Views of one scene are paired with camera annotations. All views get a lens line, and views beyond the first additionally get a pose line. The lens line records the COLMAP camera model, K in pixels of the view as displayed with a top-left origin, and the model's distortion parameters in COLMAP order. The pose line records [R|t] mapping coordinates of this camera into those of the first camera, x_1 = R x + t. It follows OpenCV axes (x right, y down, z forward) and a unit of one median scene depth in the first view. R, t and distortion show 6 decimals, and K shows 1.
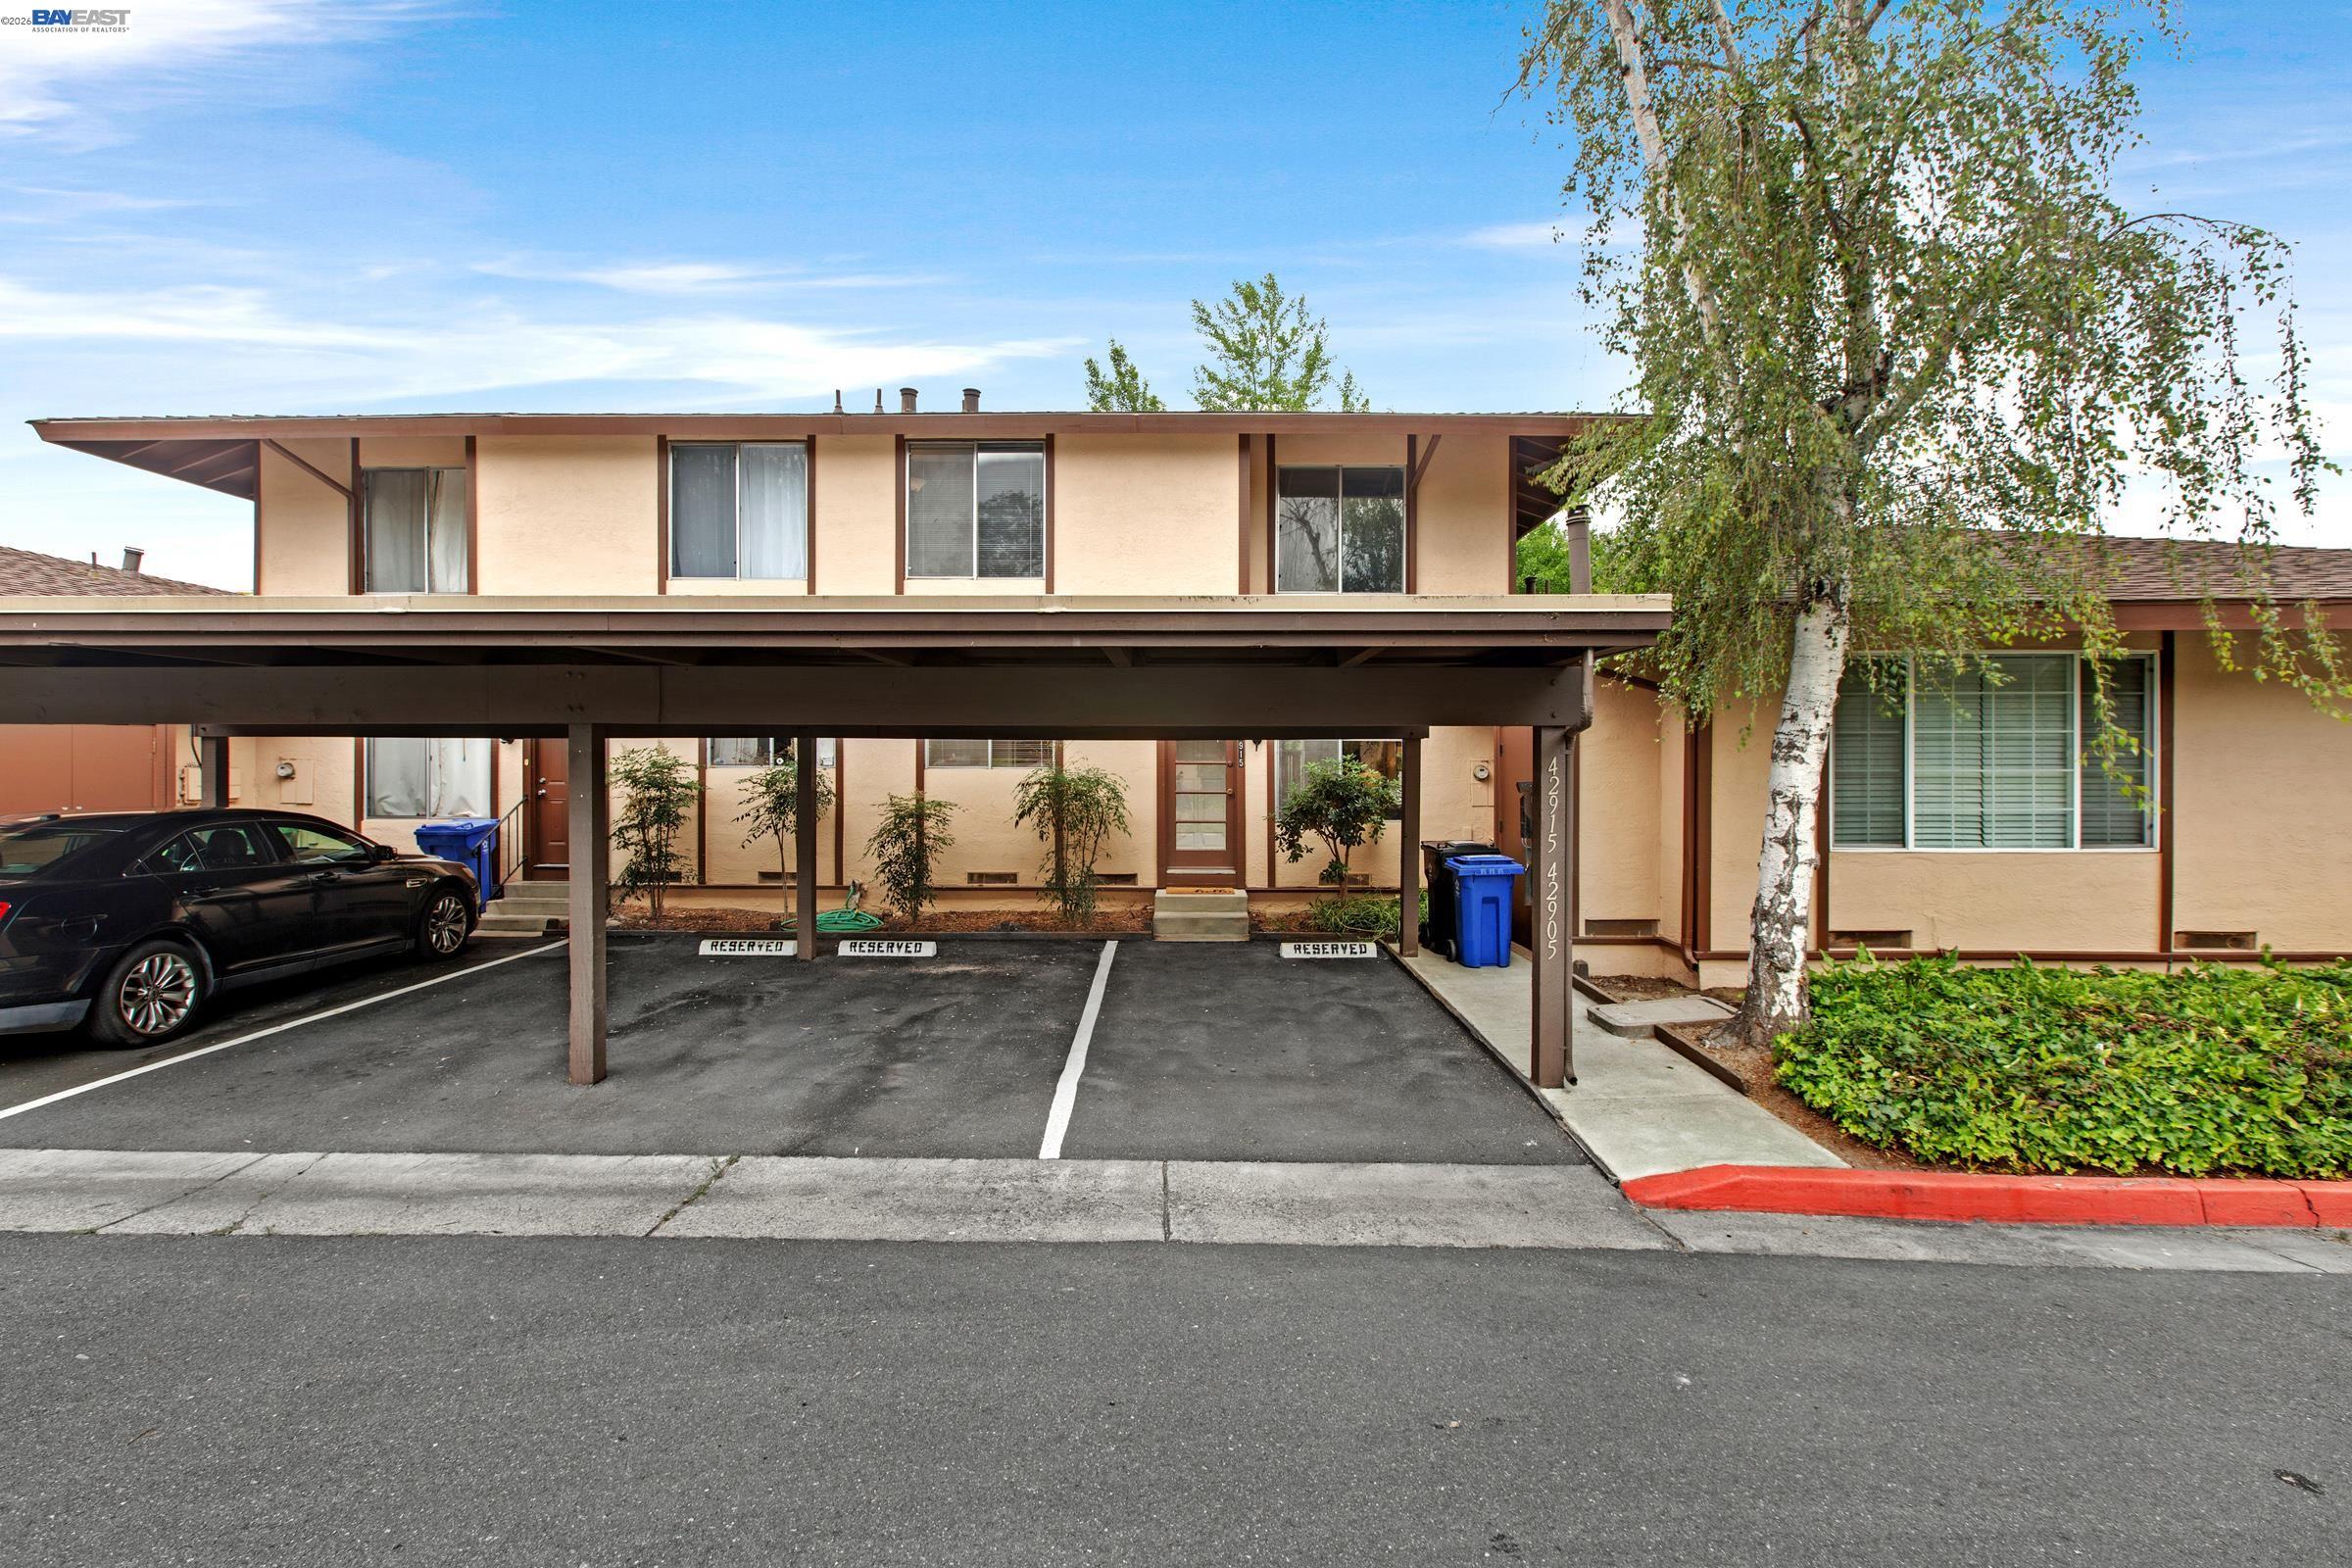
lens RADIAL K [[1037.1, 0, 1166.5], [0, 1037.1, 776.3], [0, 0, 1]] dist [0.000746, -0.001618]
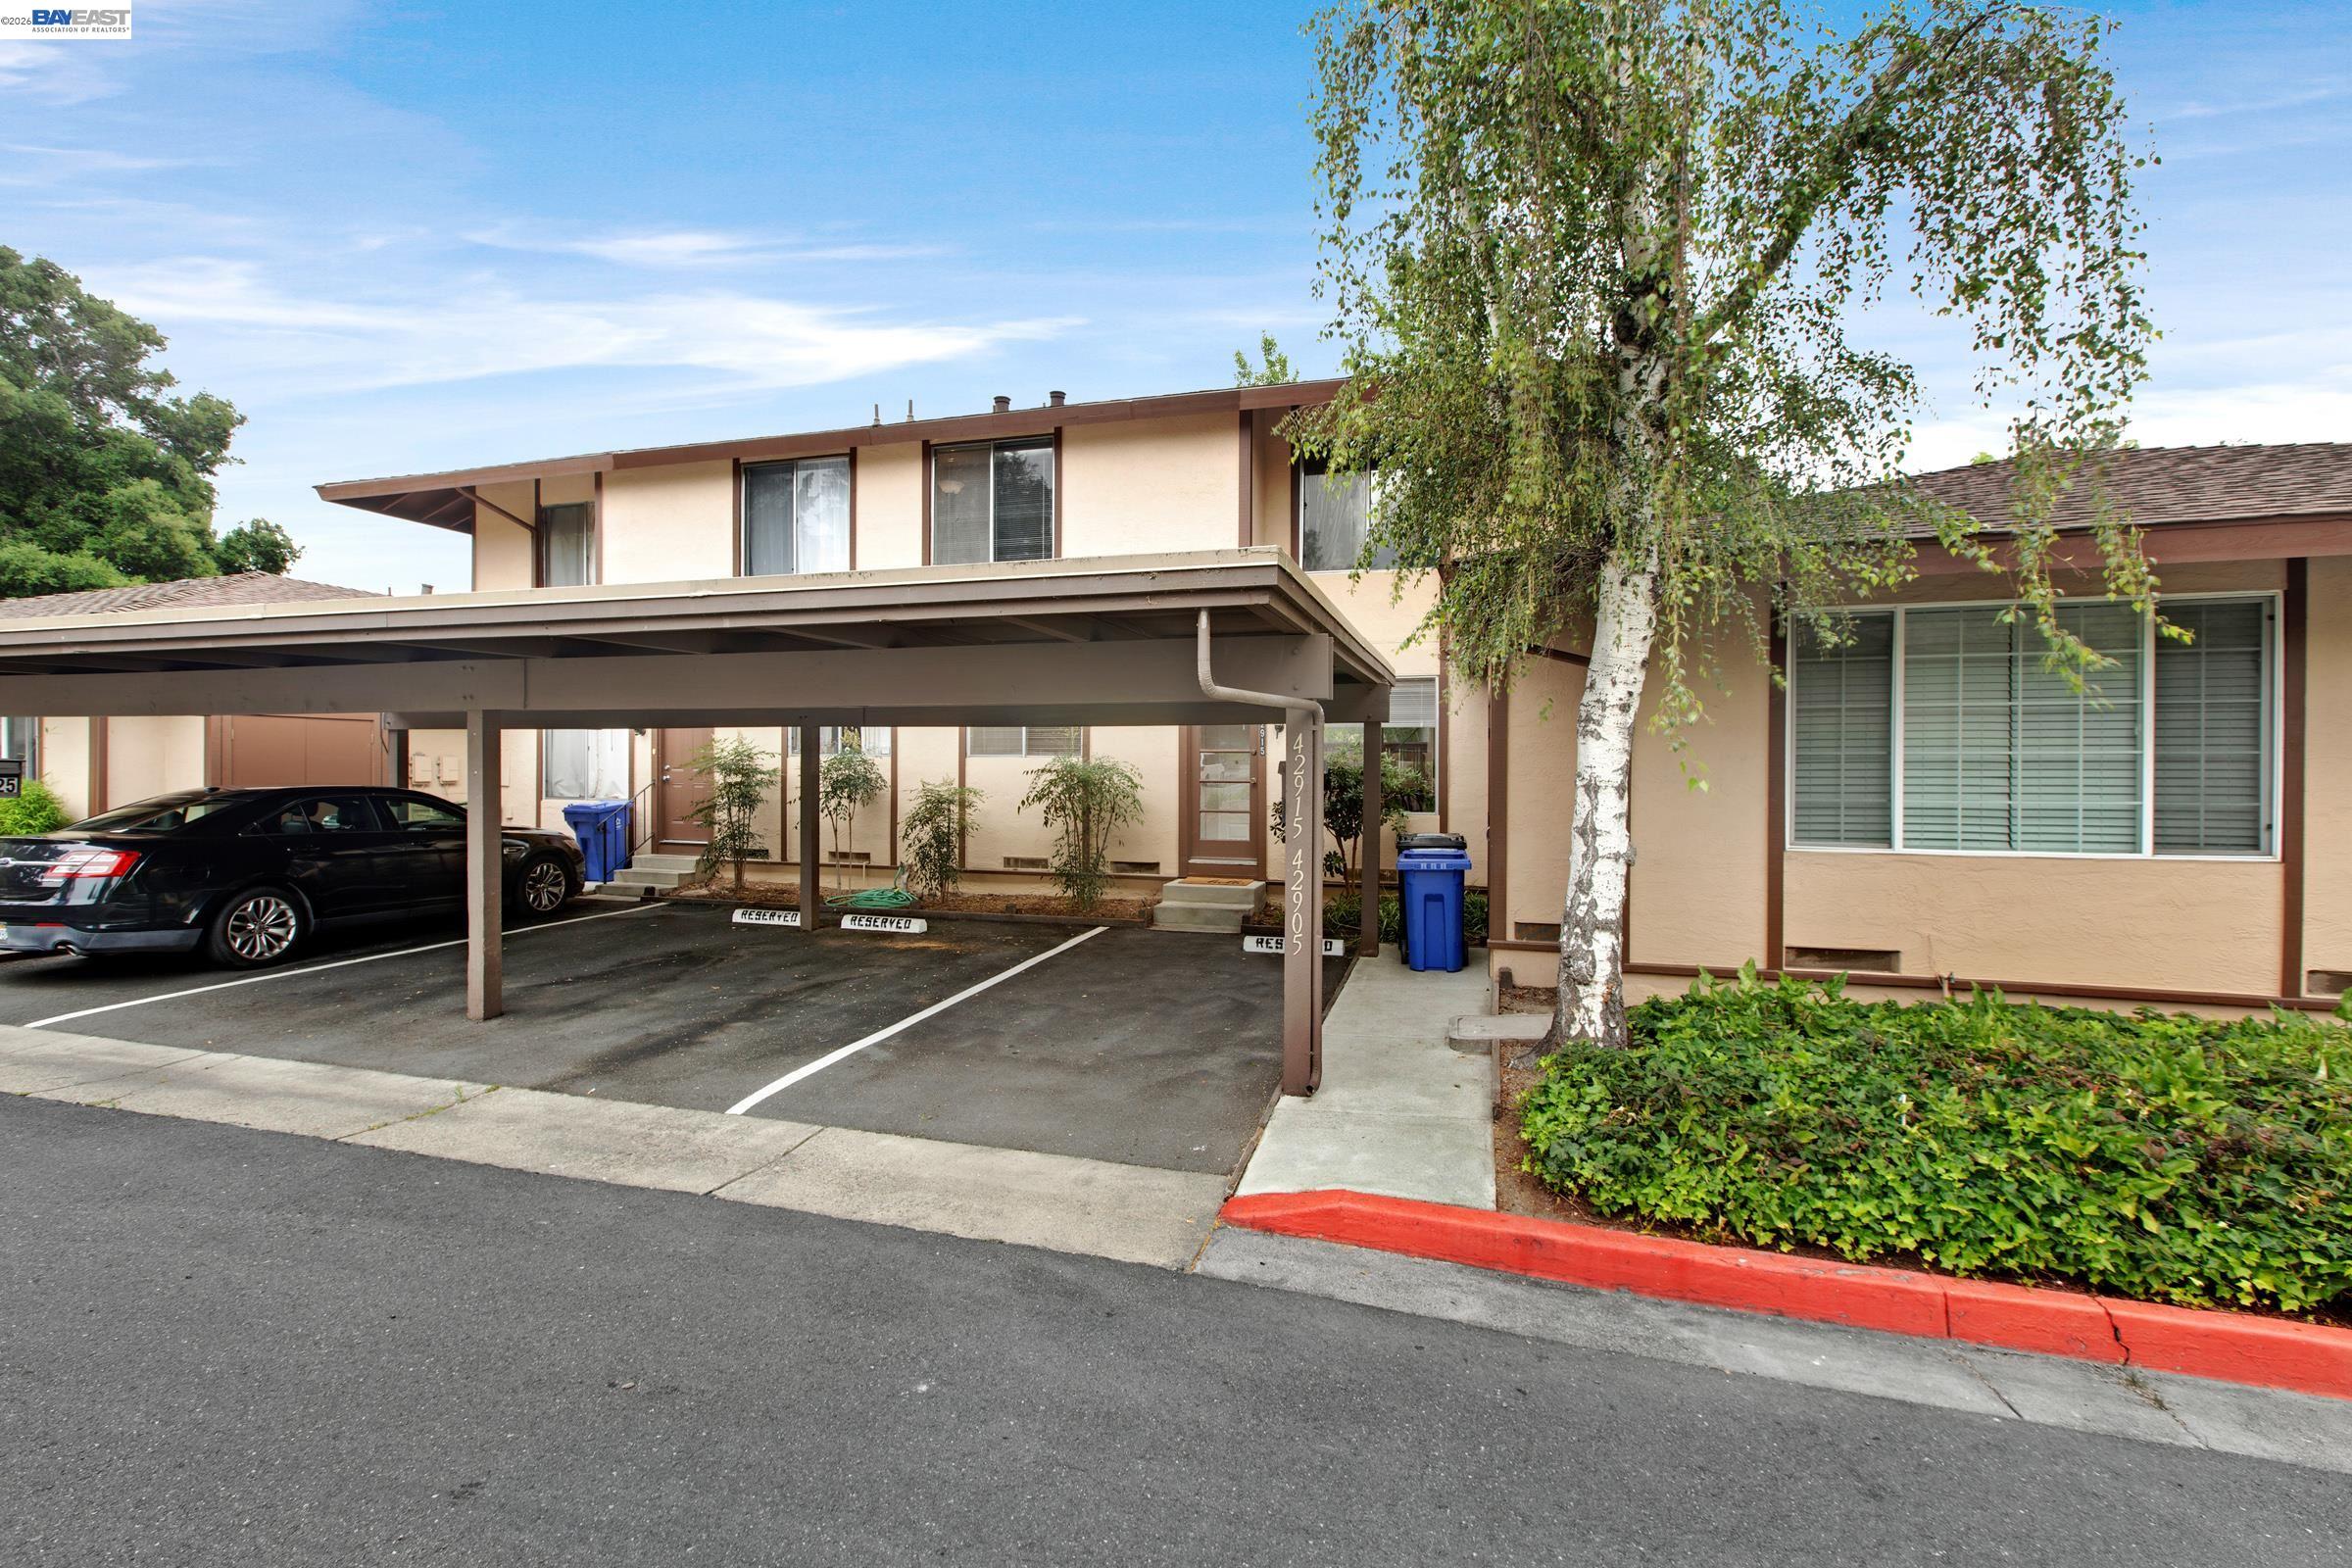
lens RADIAL K [[1037.1, 0, 1166.5], [0, 1037.1, 776.3], [0, 0, 1]] dist [0.000746, -0.001618]
pose [[0.962364, 0.004997, -0.271719, 0.497841], [-0.004303, 0.999986, 0.003151, 0.016372], [0.271731, -0.001863, 0.962371, 0.087327]]
